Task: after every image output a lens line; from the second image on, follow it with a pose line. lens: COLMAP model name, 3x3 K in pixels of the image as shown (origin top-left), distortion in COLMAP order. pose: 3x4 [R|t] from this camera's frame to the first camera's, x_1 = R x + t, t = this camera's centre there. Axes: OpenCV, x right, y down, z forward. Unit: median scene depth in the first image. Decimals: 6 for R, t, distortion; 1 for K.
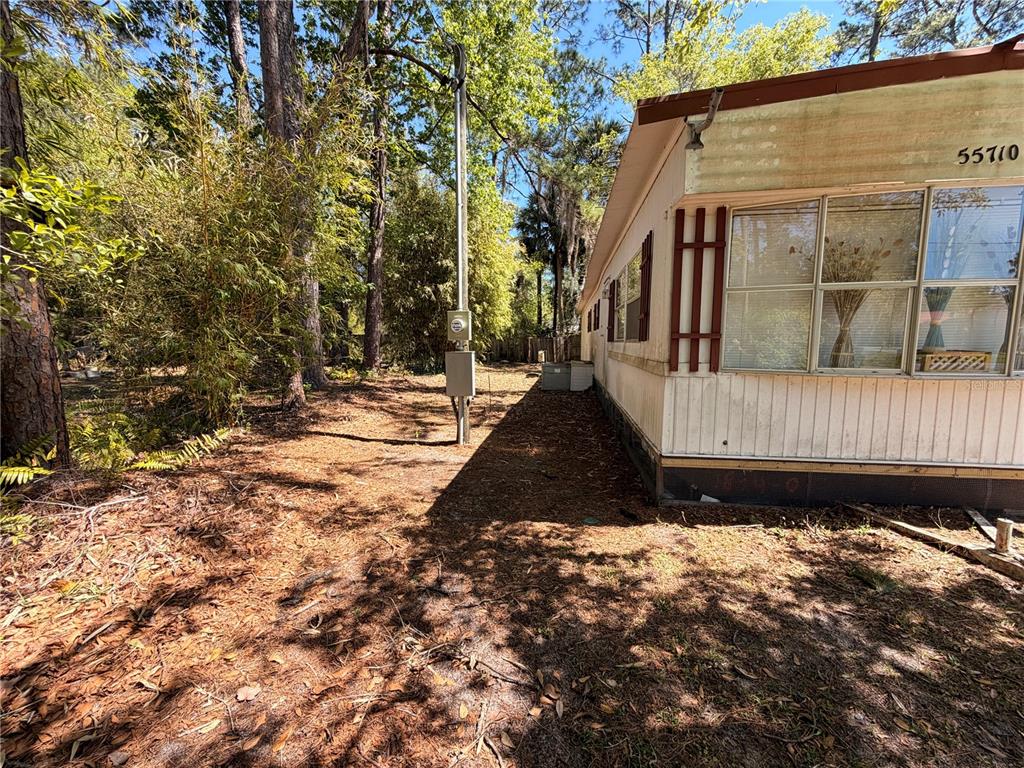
lens RADIAL K [[411.8, 0, 501.9], [0, 411.8, 385.6], [0, 0, 1]] dist [0.001802, -0.000519]
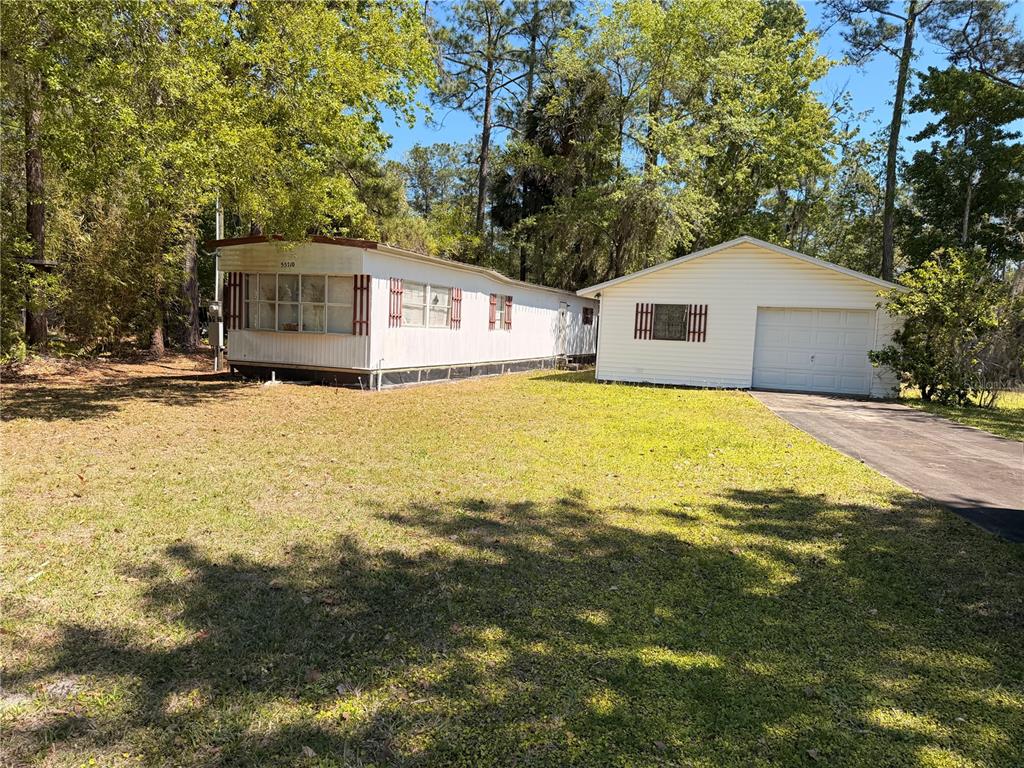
lens RADIAL K [[720.5, 0, 513.1], [0, 720.5, 380.8], [0, 0, 1]] dist [0.071869, -0.006440]
pose [[0.971010, 0.059947, -0.231402, 3.697585], [-0.067974, 0.997325, -0.026868, 0.341760], [0.229172, 0.041818, 0.972487, -3.585446]]
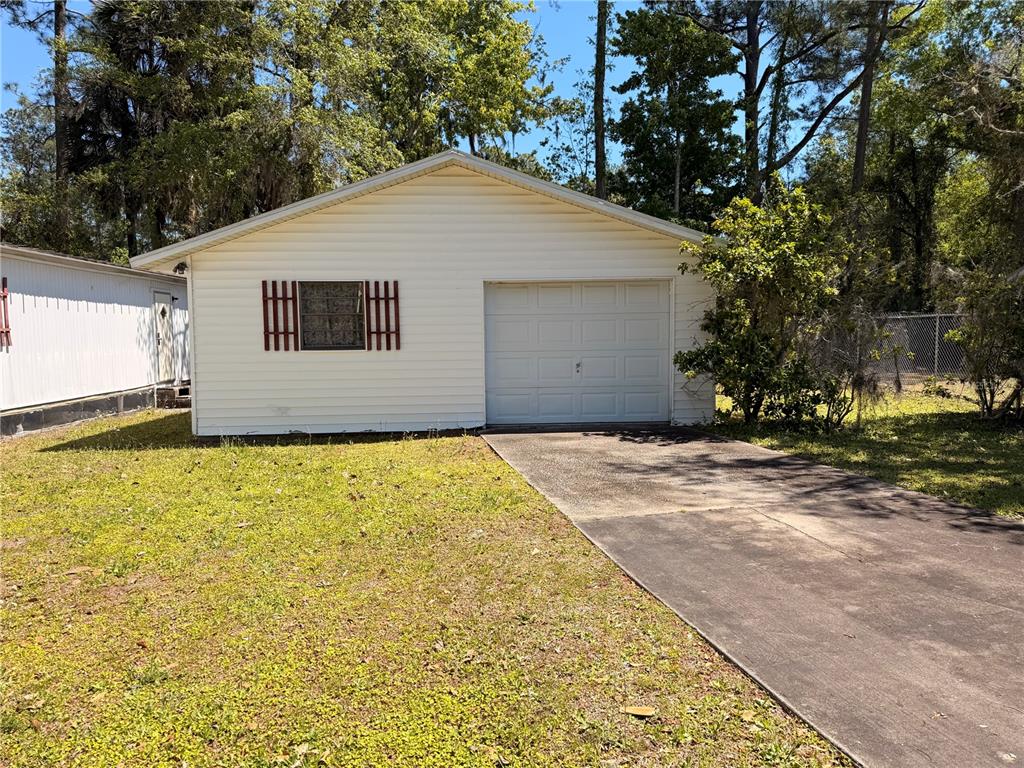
lens RADIAL K [[720.5, 0, 513.0], [0, 720.5, 386.5], [0, 0, 1]] dist [0.071869, -0.006440]
pose [[0.985175, -0.023141, 0.169982, 3.782520], [0.028957, 0.999074, -0.031812, 0.022084], [-0.169088, 0.036263, 0.984934, -0.549406]]
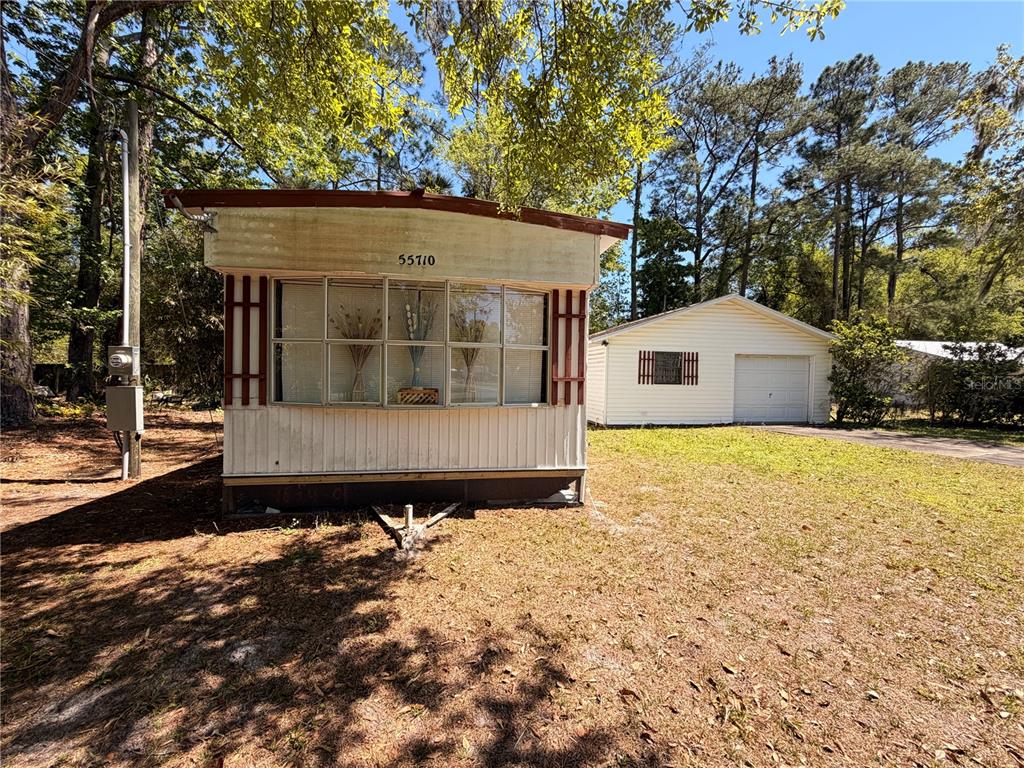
lens RADIAL K [[411.8, 0, 504.6], [0, 411.8, 385.7], [0, 0, 1]] dist [0.001802, -0.000519]
pose [[0.956401, 0.007608, 0.291956, 0.896710], [0.015893, 0.996824, -0.078040, 0.017281], [-0.291622, 0.079277, 0.953243, -0.421820]]
